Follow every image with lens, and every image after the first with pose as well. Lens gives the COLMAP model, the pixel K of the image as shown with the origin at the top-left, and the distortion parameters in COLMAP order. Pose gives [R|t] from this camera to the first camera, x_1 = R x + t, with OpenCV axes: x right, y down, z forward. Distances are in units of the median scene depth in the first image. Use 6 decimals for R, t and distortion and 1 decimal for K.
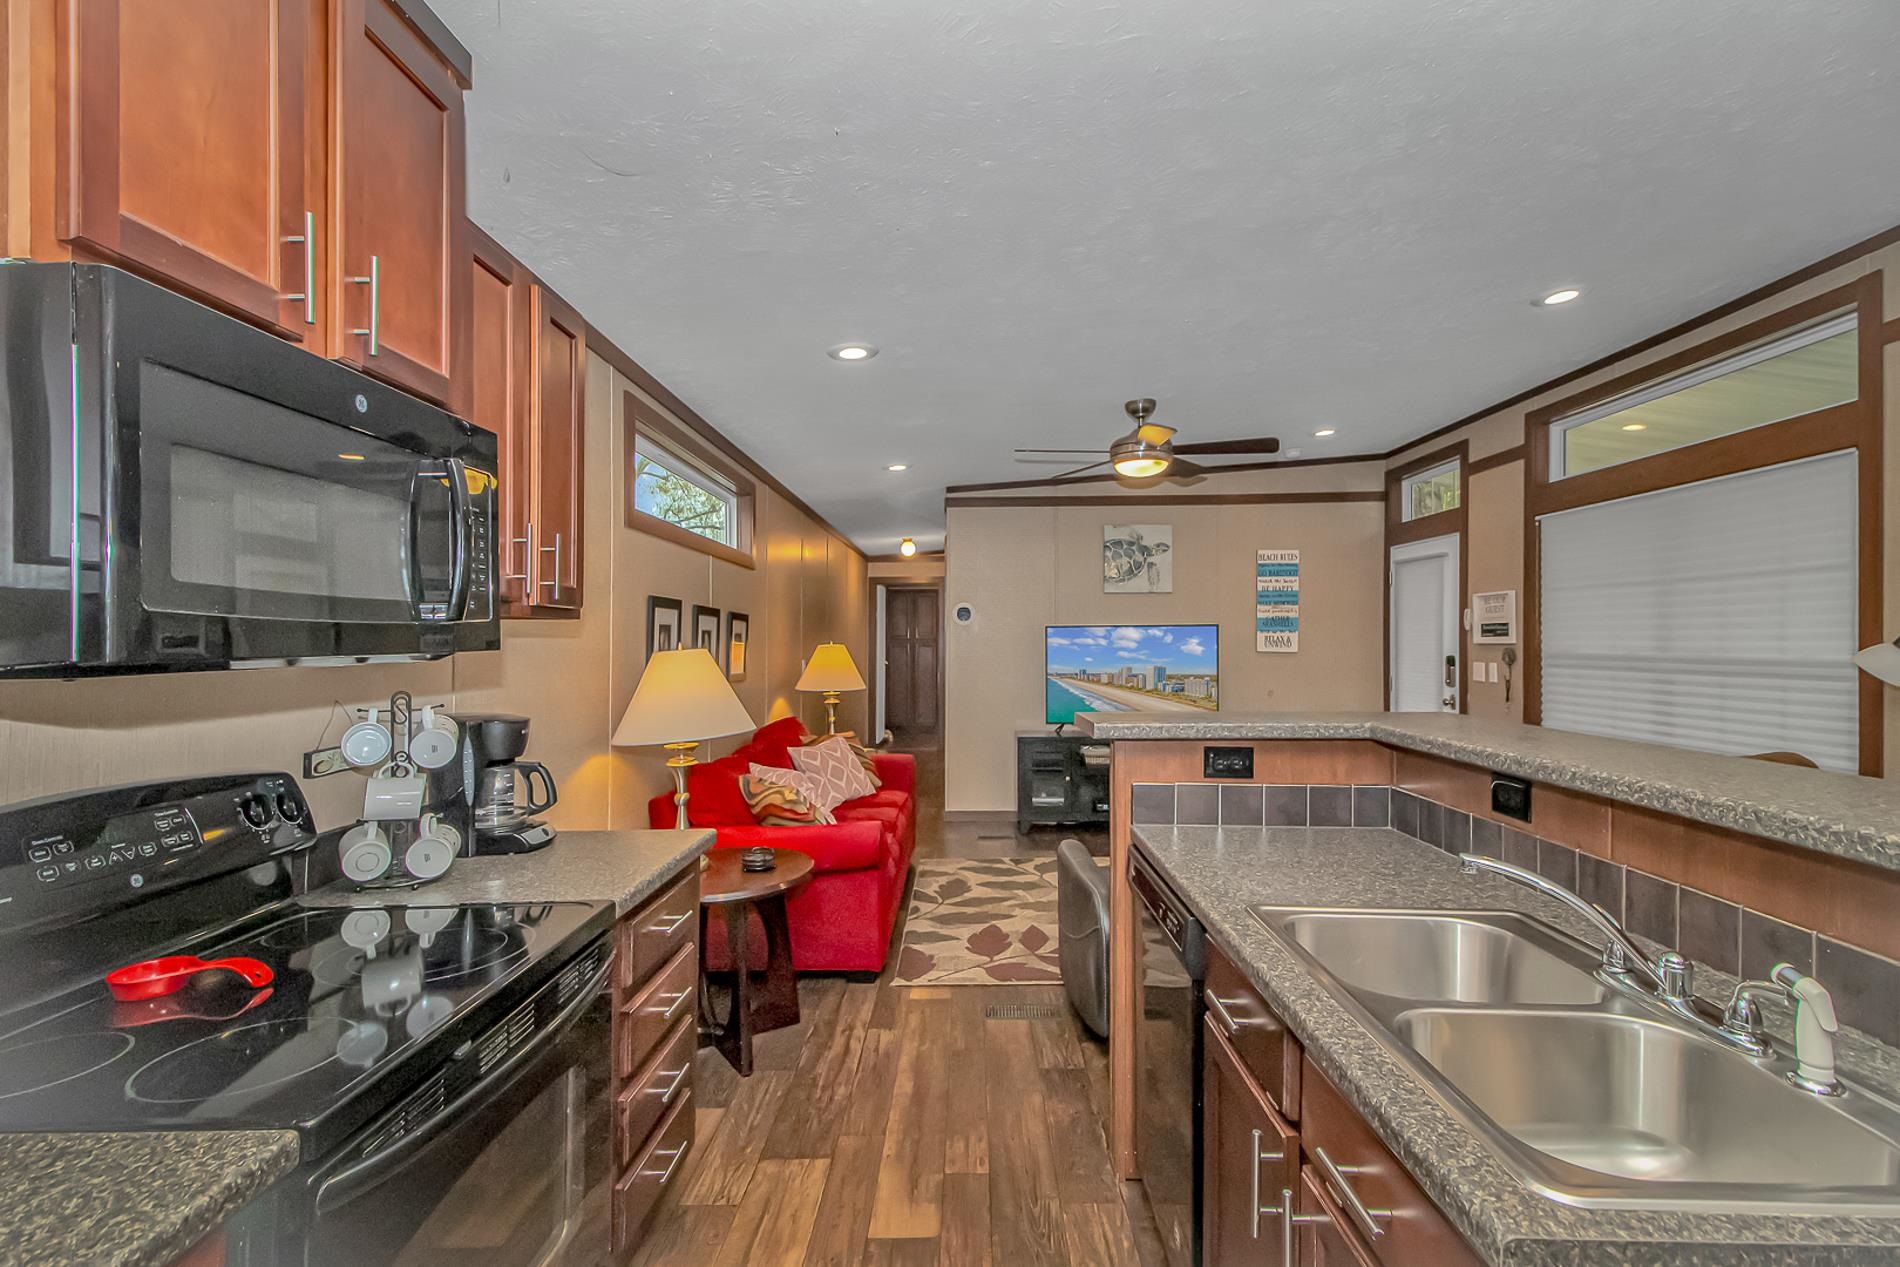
lens RADIAL K [[884.1, 0, 951.6], [0, 884.1, 638.1], [0, 0, 1]] dist [-0.000552, -0.000195]
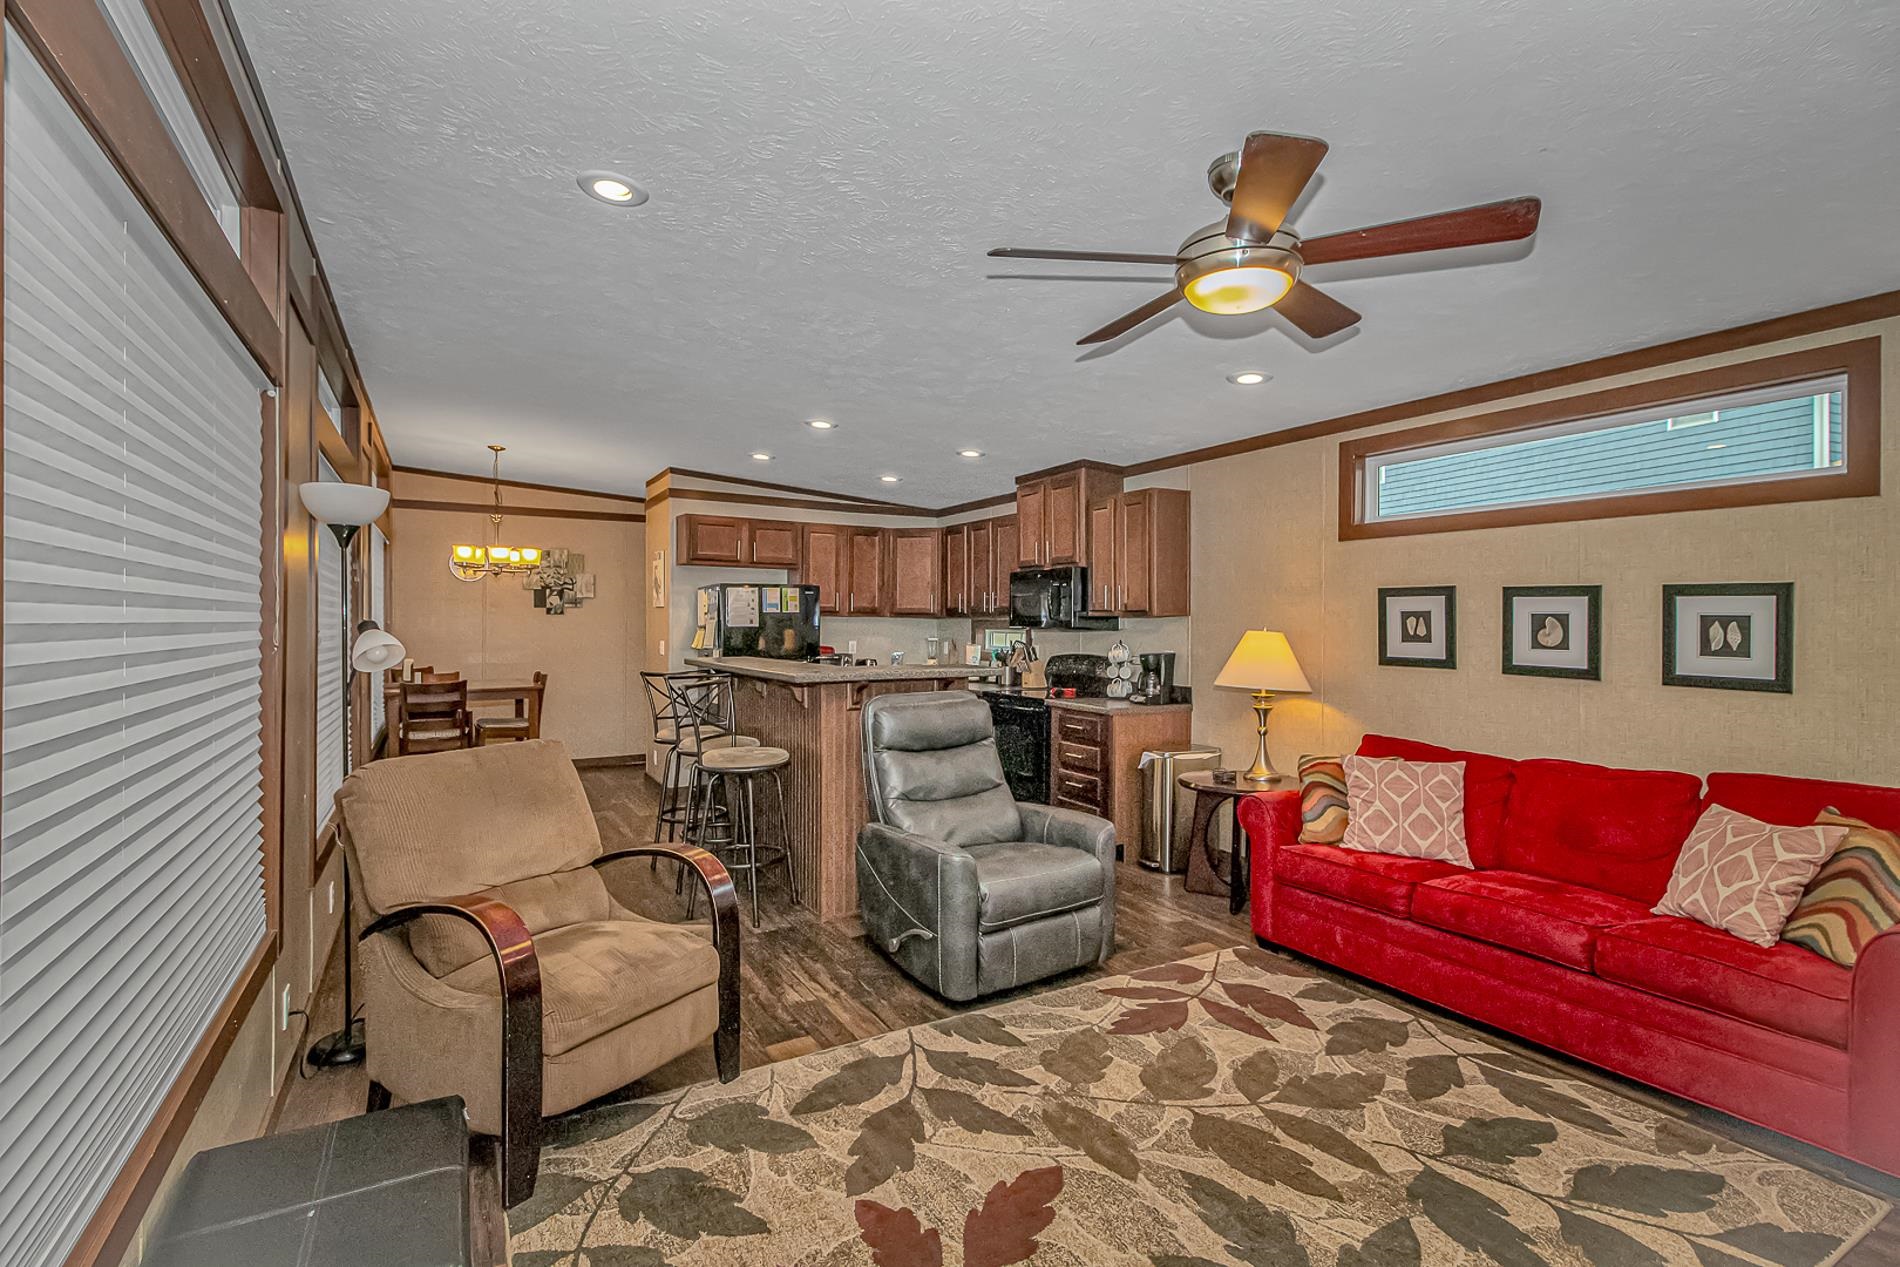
lens RADIAL K [[884.1, 0, 944.8], [0, 884.1, 623.4], [0, 0, 1]] dist [-0.000552, -0.000195]
pose [[-0.856377, -0.002824, -0.516343, 0.750966], [-0.003788, 0.999992, 0.000814, -0.004127], [0.516337, 0.002653, -0.856381, 1.620983]]
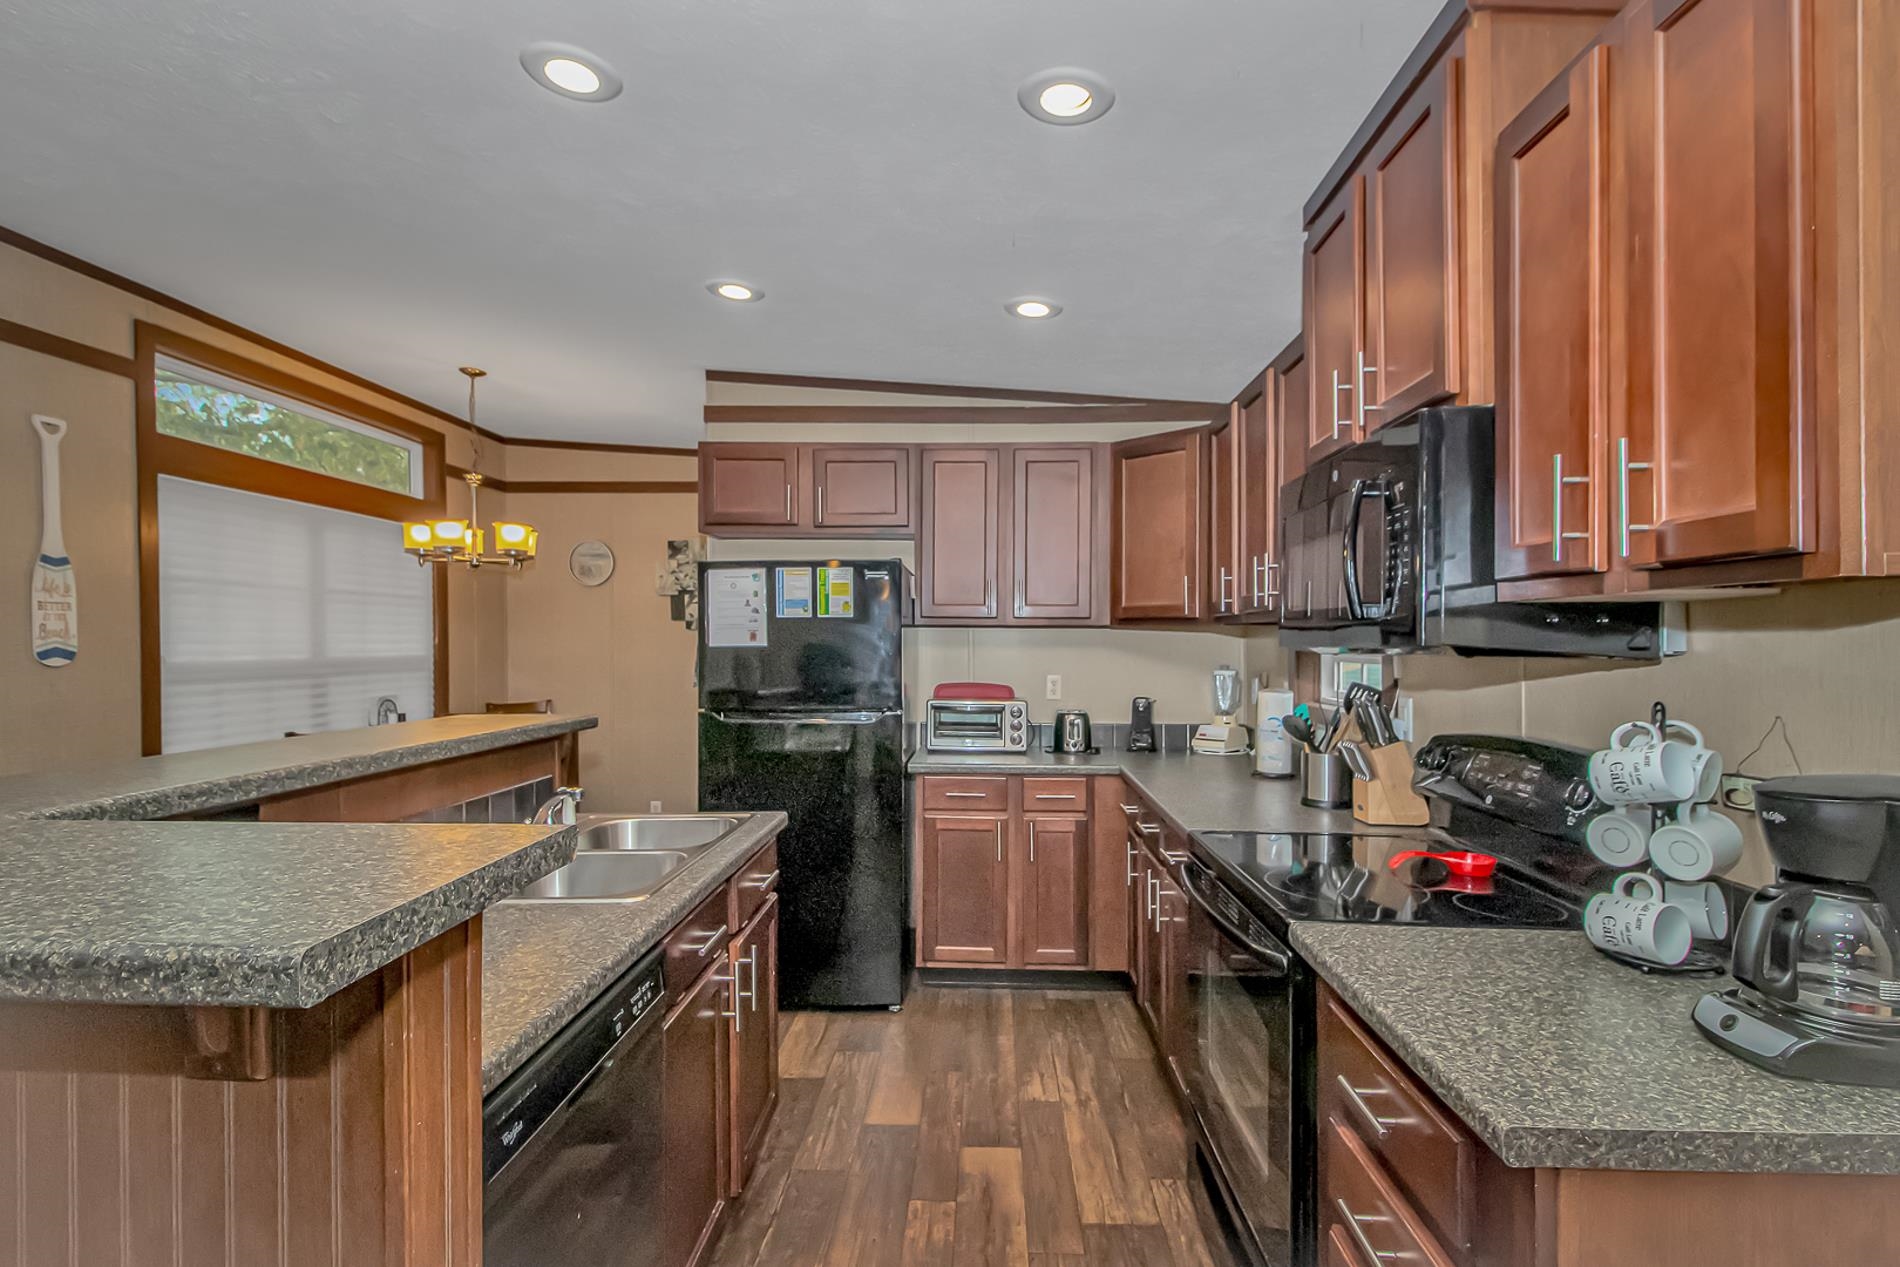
lens RADIAL K [[884.1, 0, 961.3], [0, 884.1, 652.7], [0, 0, 1]] dist [-0.000552, -0.000195]
pose [[-0.999898, -0.008120, 0.011723, -0.008944], [-0.008040, 0.999944, 0.006870, 0.004109], [-0.011778, 0.006775, -0.999908, 0.839597]]
